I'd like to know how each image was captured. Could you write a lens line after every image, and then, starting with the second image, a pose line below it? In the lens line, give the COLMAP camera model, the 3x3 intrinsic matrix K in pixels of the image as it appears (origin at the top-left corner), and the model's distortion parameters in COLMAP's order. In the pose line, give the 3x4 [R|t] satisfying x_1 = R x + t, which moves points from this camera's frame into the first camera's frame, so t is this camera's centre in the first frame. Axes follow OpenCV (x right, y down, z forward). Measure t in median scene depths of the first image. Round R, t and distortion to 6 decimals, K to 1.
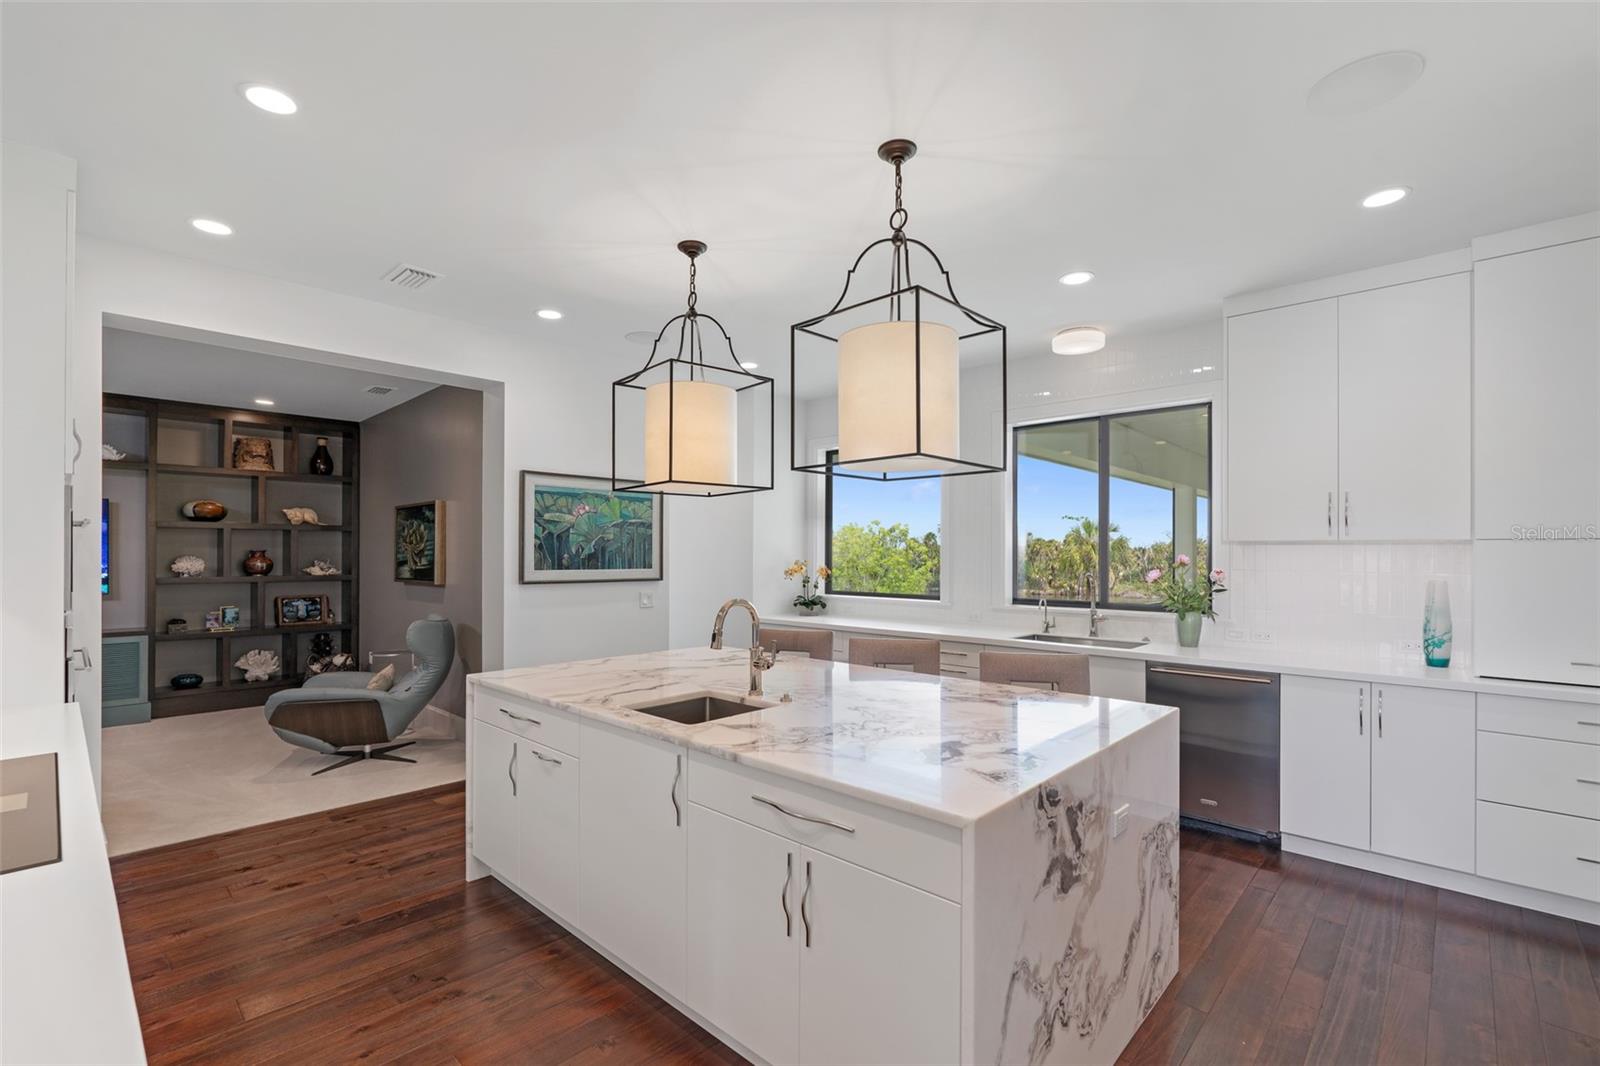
lens RADIAL K [[710.8, 0, 797.5], [0, 710.8, 556.6], [0, 0, 1]] dist [-0.000244, -0.000045]
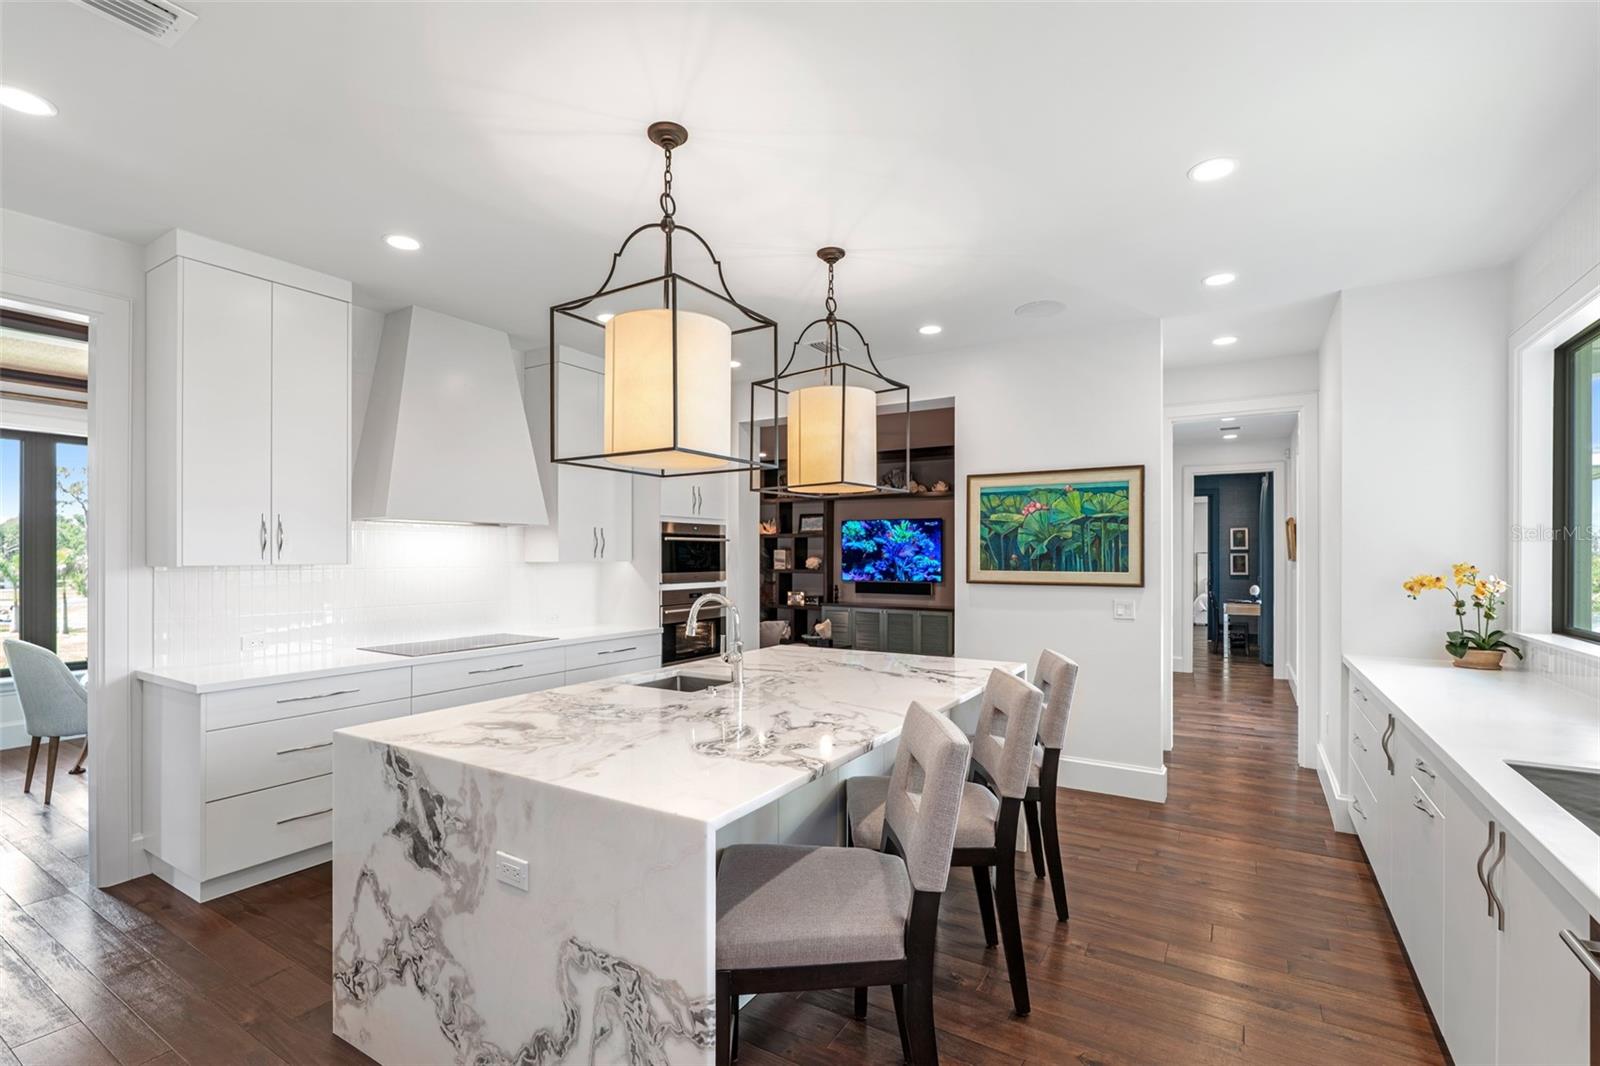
lens RADIAL K [[742.8, 0, 798.2], [0, 742.8, 550.8], [0, 0, 1]] dist [-0.002896, -0.000227]
pose [[0.219855, -0.006290, -0.975512, 0.599298], [-0.002357, 0.999973, -0.006979, -0.000803], [0.975530, 0.003833, 0.219834, 0.485740]]
